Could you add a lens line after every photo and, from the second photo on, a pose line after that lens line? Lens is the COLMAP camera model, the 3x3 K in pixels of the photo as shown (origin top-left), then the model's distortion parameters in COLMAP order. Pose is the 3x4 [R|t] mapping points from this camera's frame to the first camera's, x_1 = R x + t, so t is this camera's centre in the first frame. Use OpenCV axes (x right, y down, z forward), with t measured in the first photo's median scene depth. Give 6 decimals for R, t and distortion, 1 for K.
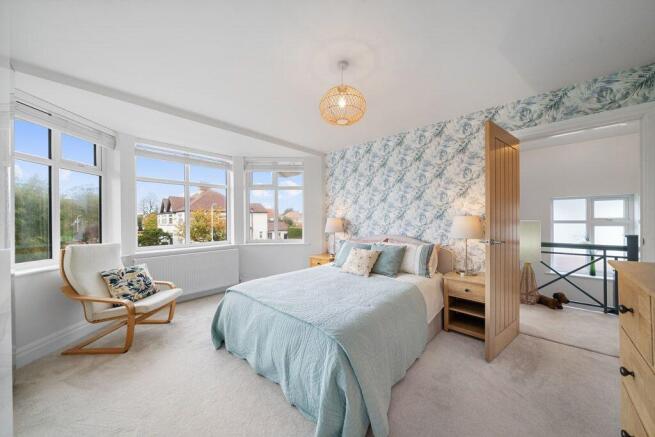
lens RADIAL K [[225.6, 0, 327.5], [0, 225.6, 218.5], [0, 0, 1]] dist [-0.000335, -0.000120]
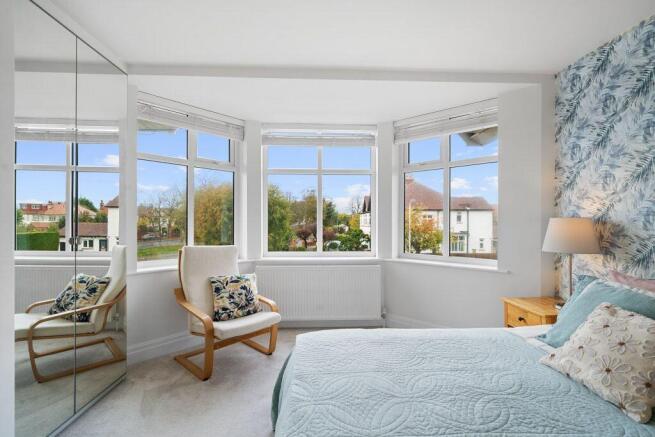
lens RADIAL K [[304.5, 0, 326.2], [0, 304.5, 220.7], [0, 0, 1]] dist [0.003041, 0.000392]
pose [[0.710978, 0.008771, -0.703160, 0.162124], [-0.004690, 0.999959, 0.007731, -0.000781], [0.703199, -0.002198, 0.710990, 0.427079]]
